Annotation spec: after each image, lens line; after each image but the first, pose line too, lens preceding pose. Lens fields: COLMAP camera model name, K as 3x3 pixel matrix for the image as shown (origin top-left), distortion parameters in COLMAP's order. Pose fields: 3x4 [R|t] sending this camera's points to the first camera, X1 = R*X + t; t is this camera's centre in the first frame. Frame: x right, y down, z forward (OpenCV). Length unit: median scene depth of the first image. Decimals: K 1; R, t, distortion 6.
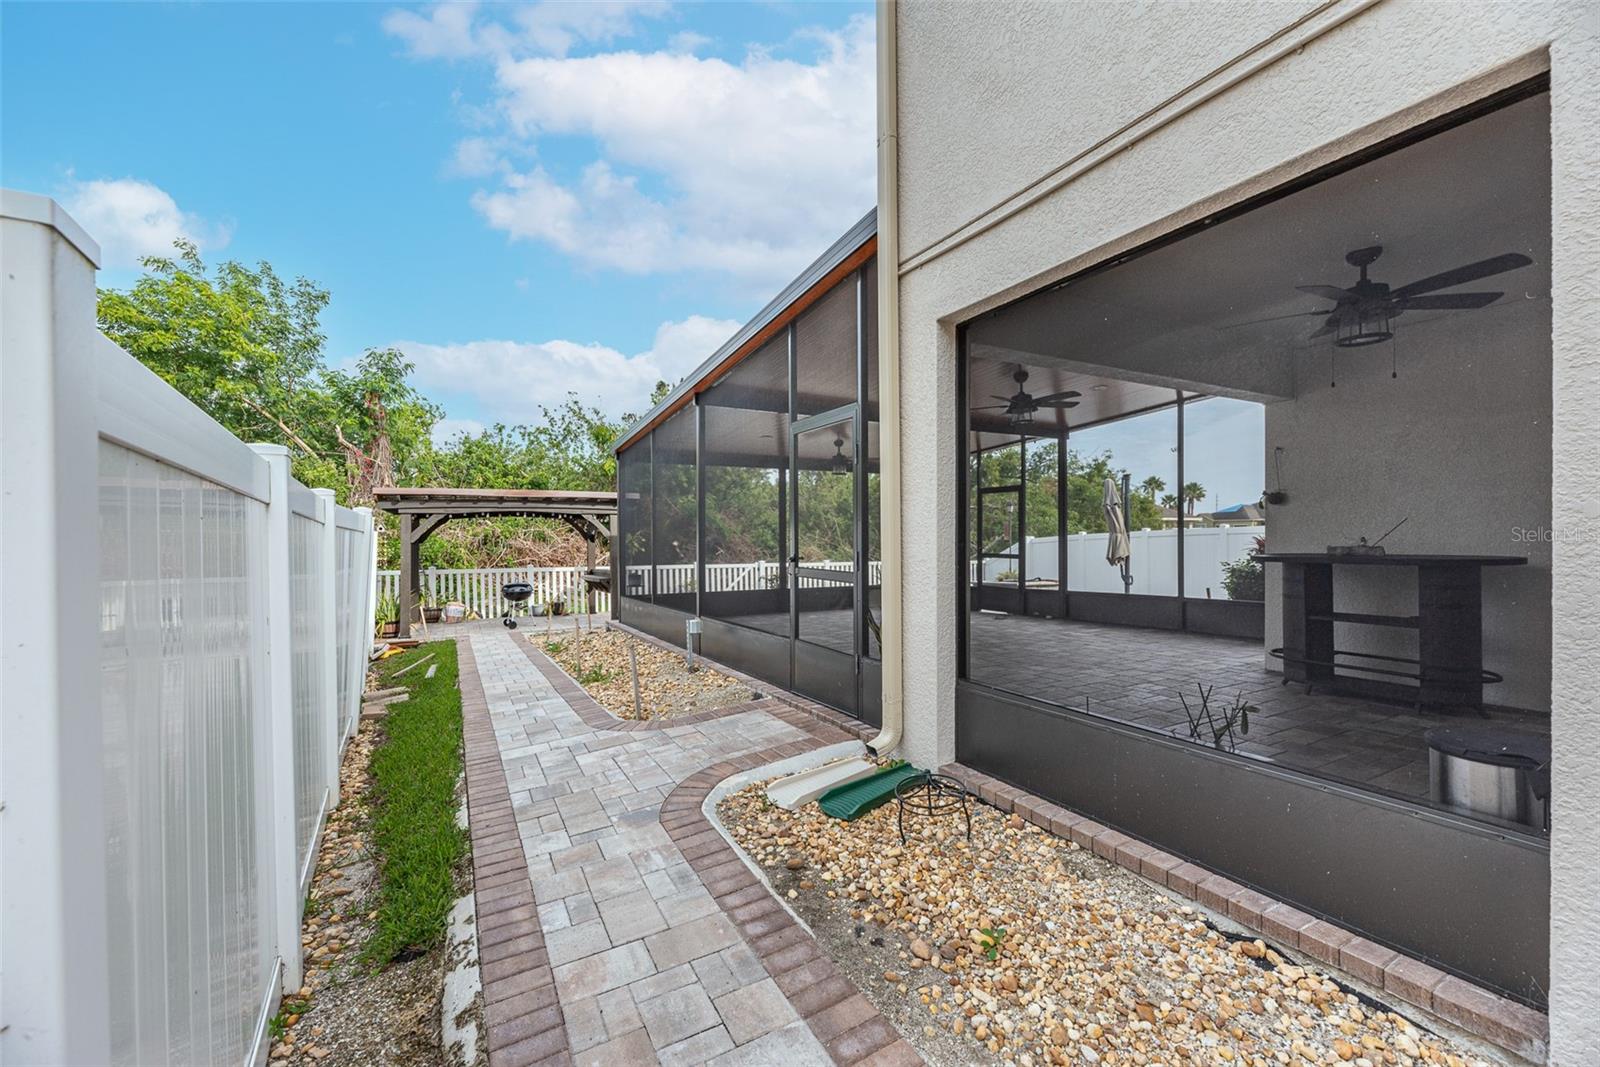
lens RADIAL K [[651.9, 0, 795.5], [0, 651.9, 537.8], [0, 0, 1]] dist [0.002180, 0.000366]
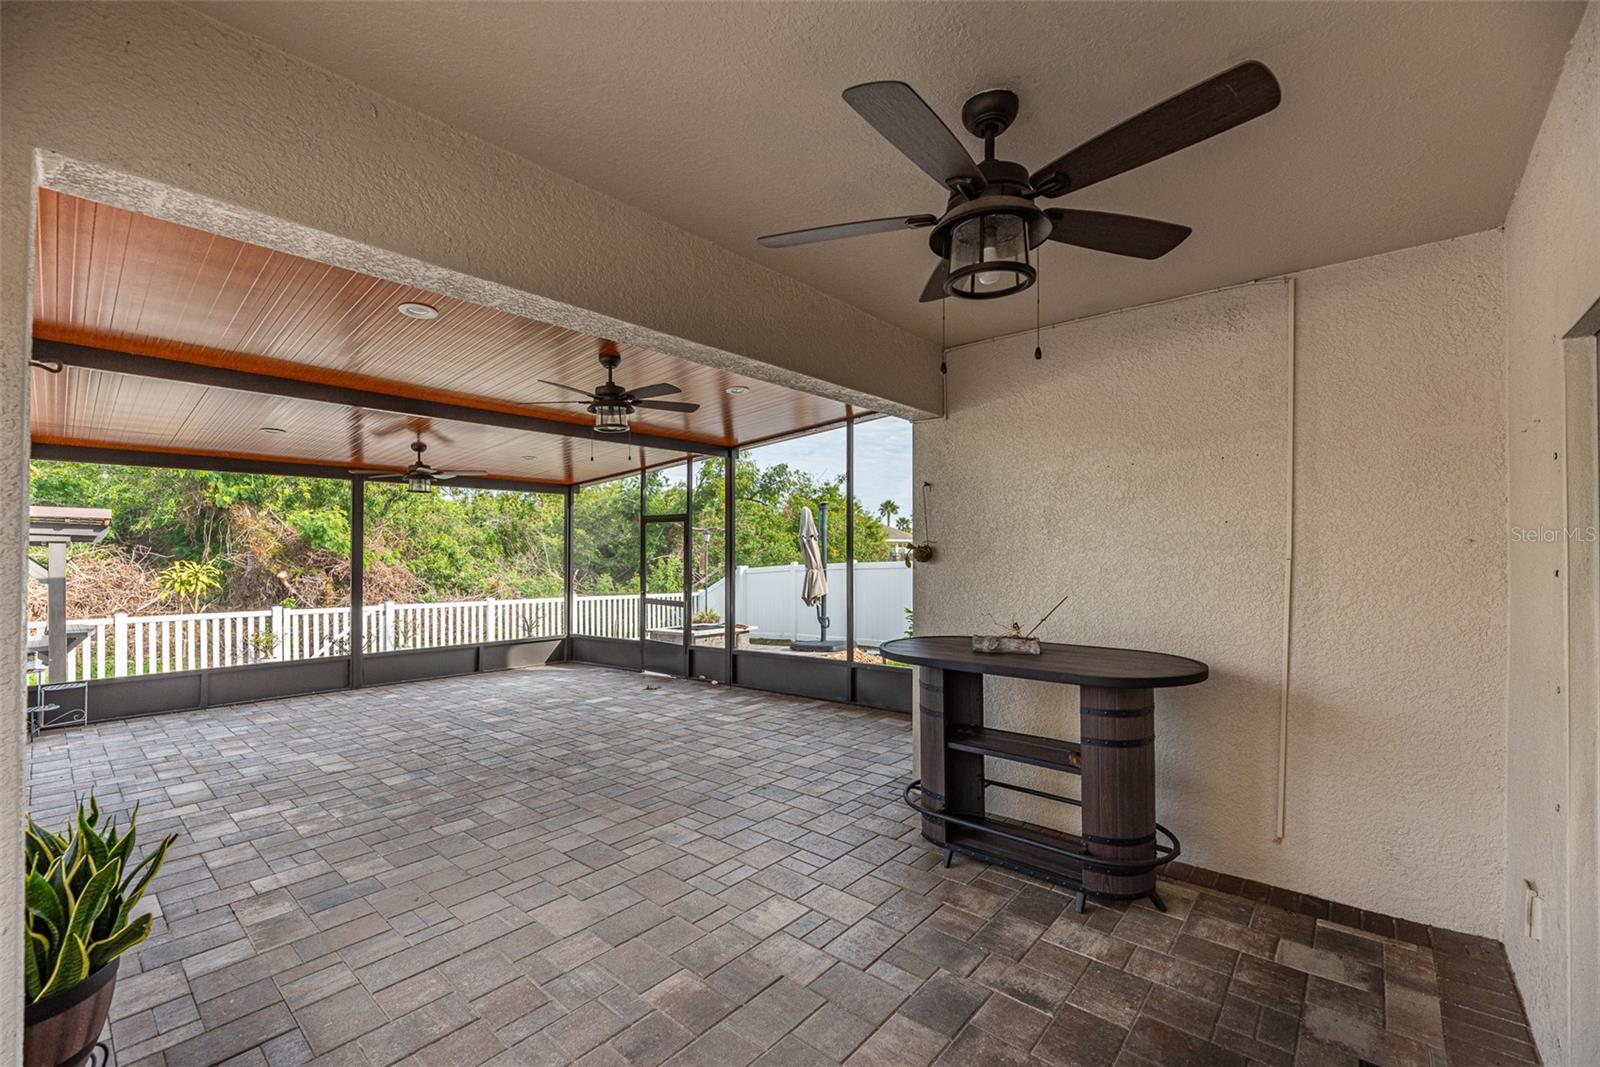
lens RADIAL K [[651.9, 0, 806.4], [0, 651.9, 540.0], [0, 0, 1]] dist [0.002180, 0.000366]
pose [[0.935720, 0.010500, 0.352587, 0.206564], [-0.003549, 0.999787, -0.020354, -0.034185], [-0.352725, 0.017794, 0.935558, 0.214614]]
